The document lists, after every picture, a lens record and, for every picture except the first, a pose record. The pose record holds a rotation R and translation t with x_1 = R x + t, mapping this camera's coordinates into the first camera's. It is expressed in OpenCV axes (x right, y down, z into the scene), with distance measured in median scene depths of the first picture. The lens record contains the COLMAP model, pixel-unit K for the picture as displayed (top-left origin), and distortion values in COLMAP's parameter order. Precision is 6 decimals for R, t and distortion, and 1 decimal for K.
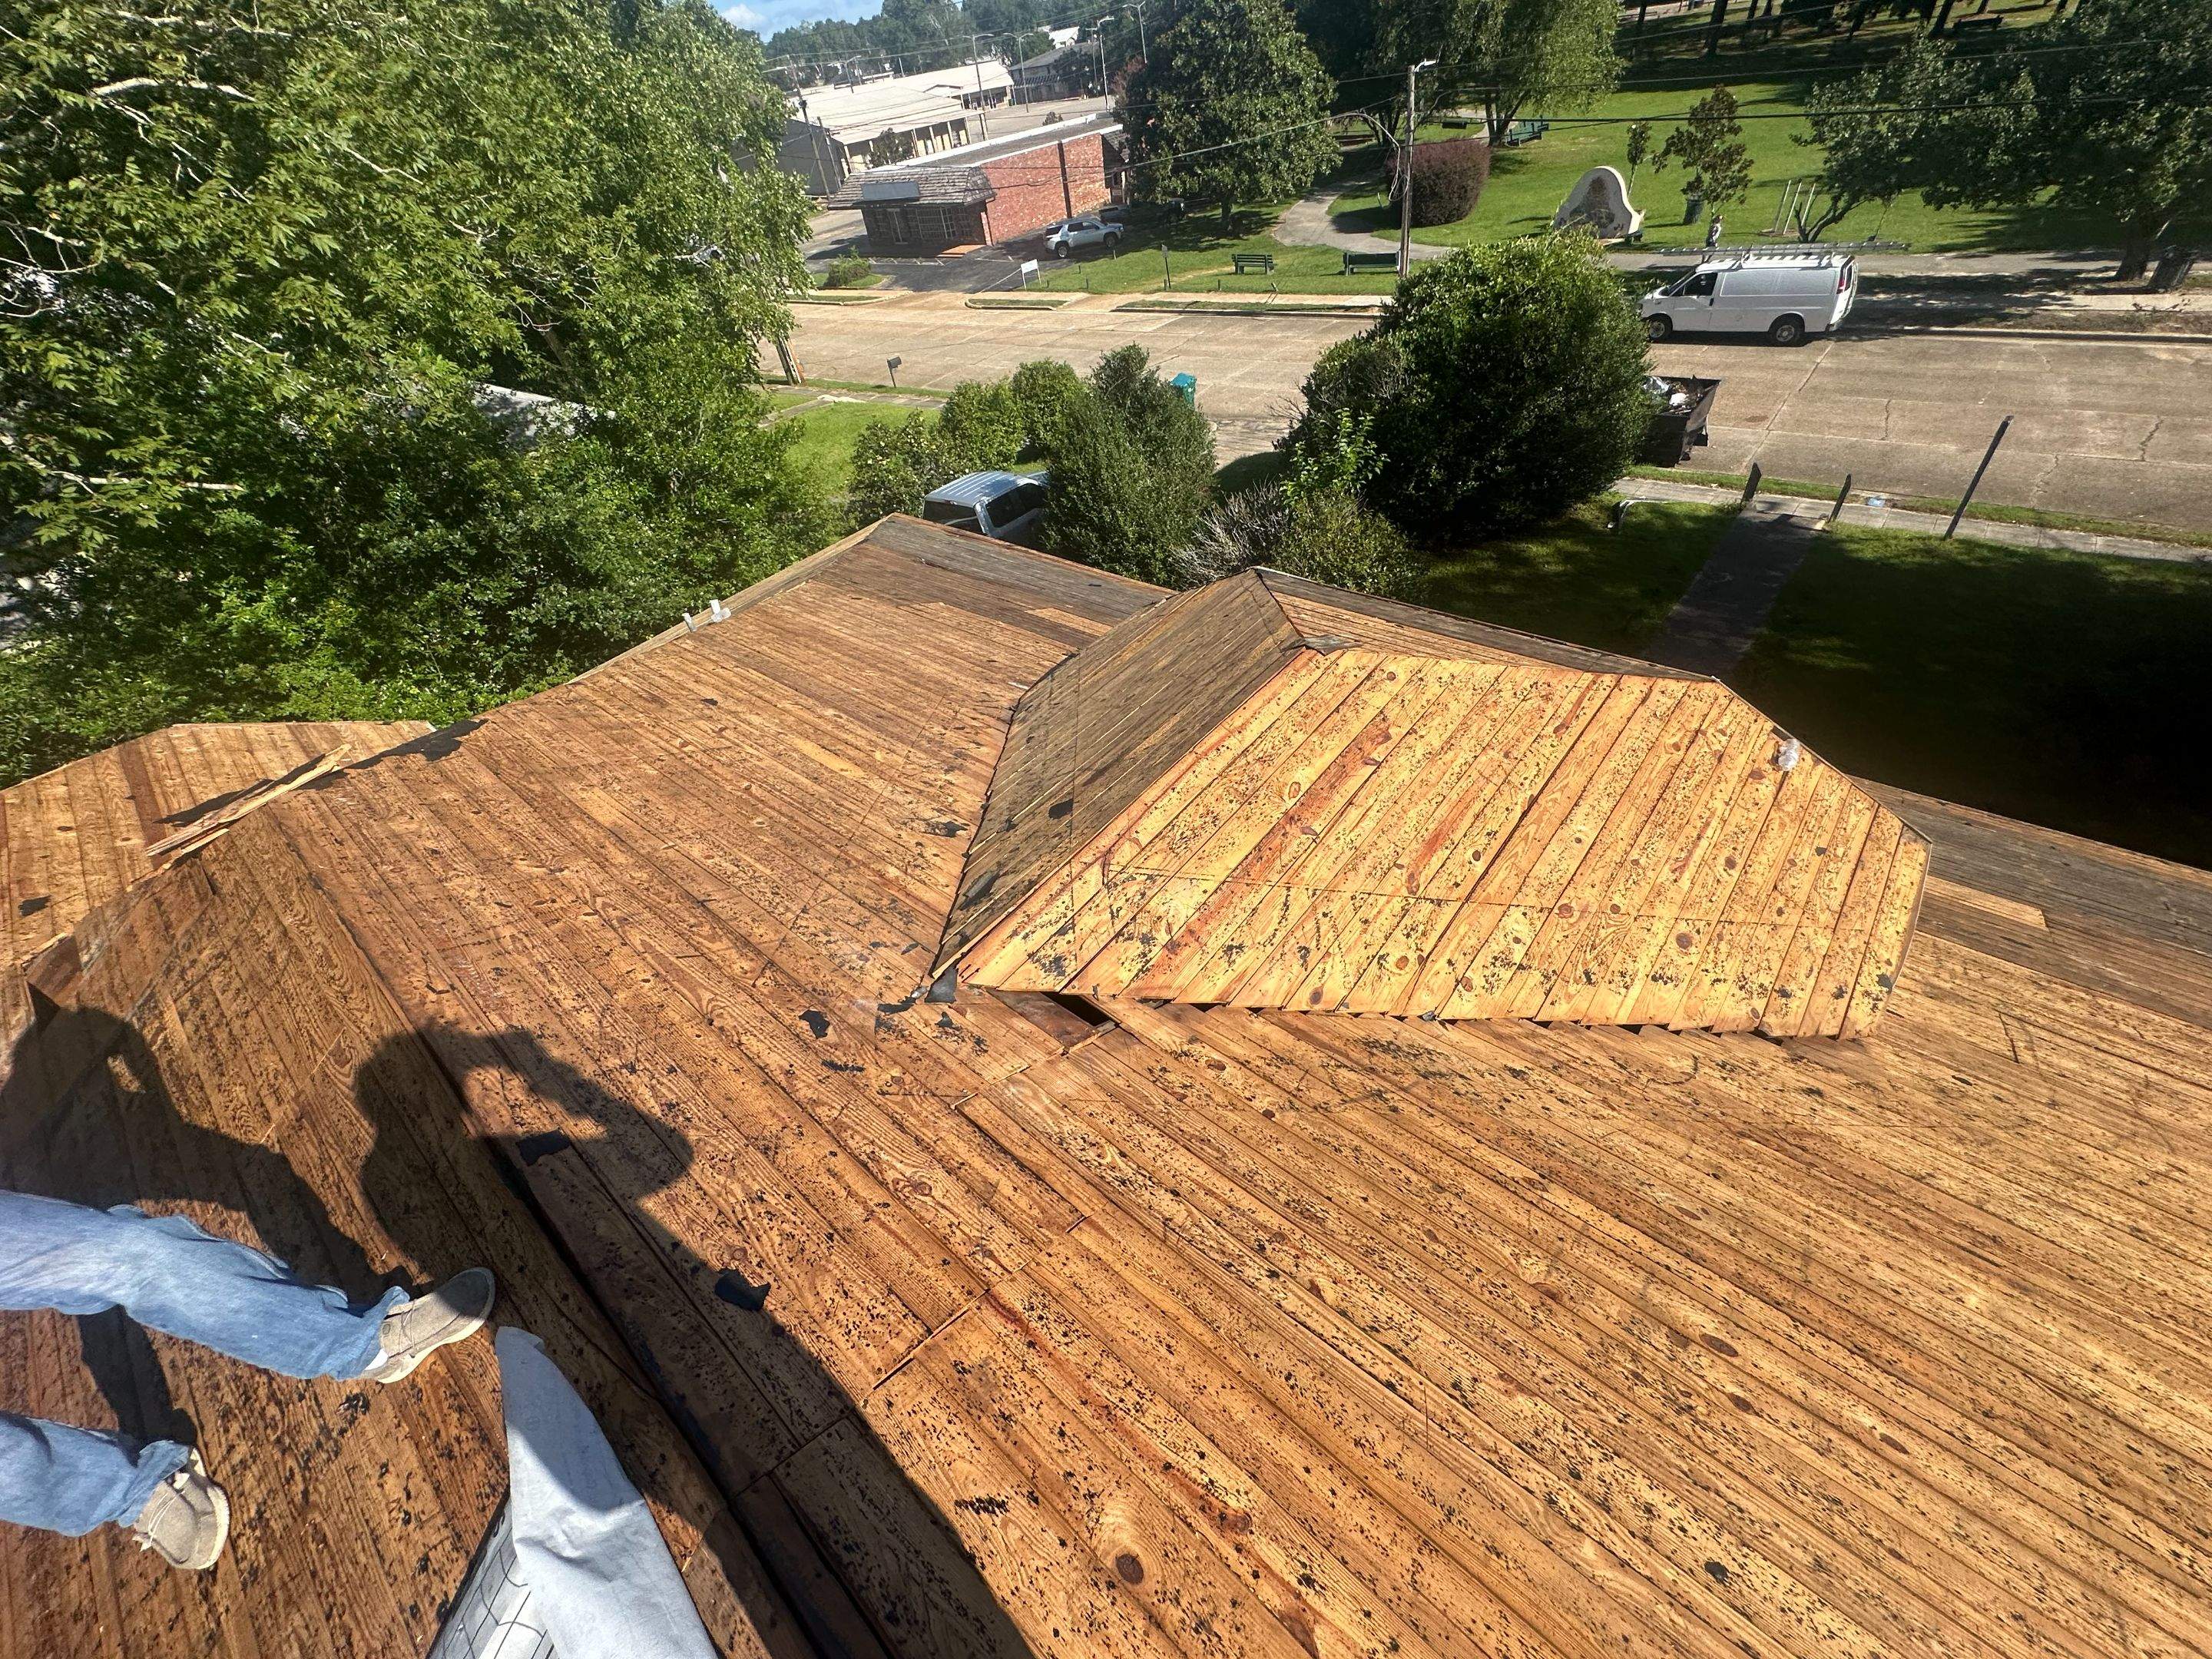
lens RADIAL K [[863.2, 0, 1108.5], [0, 863.2, 833.9], [0, 0, 1]] dist [-0.001427, 0.000294]
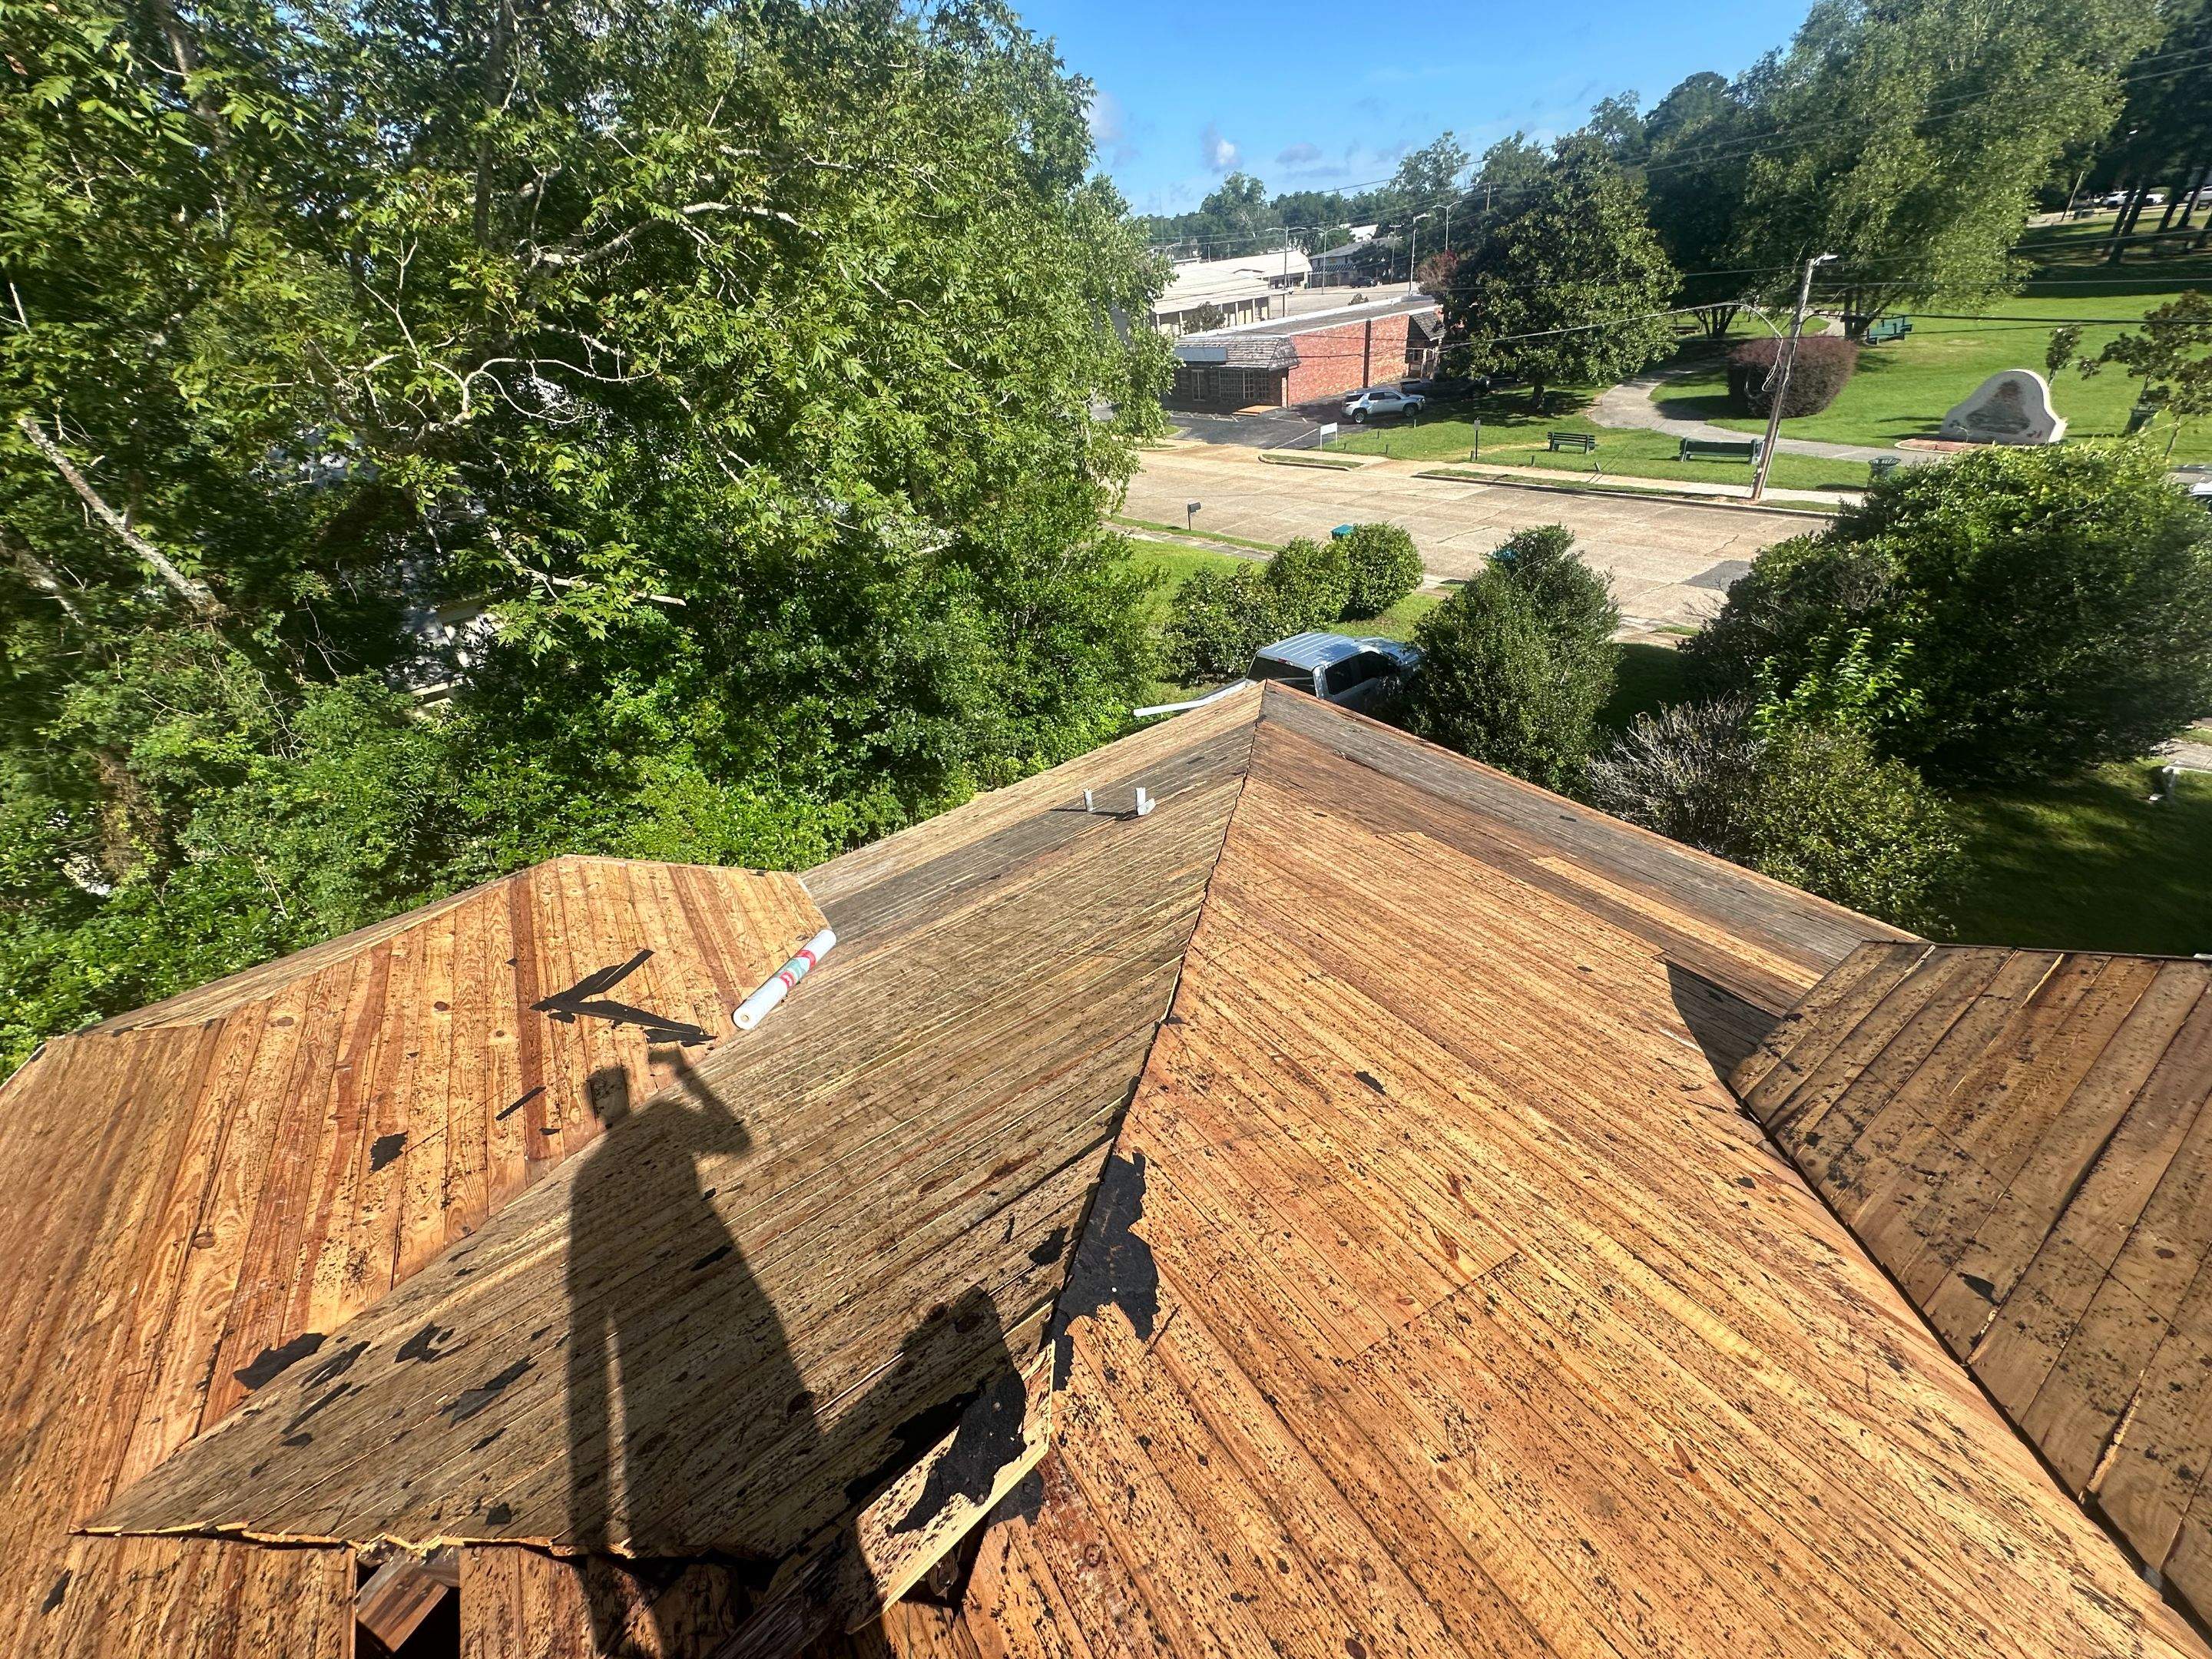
lens RADIAL K [[863.2, 0, 1108.5], [0, 863.2, 833.9], [0, 0, 1]] dist [-0.001427, 0.000294]
pose [[0.965748, 0.162497, -0.202300, -0.130308], [-0.188705, 0.974953, -0.117718, -0.052378], [0.178104, 0.151861, 0.972223, 0.083062]]
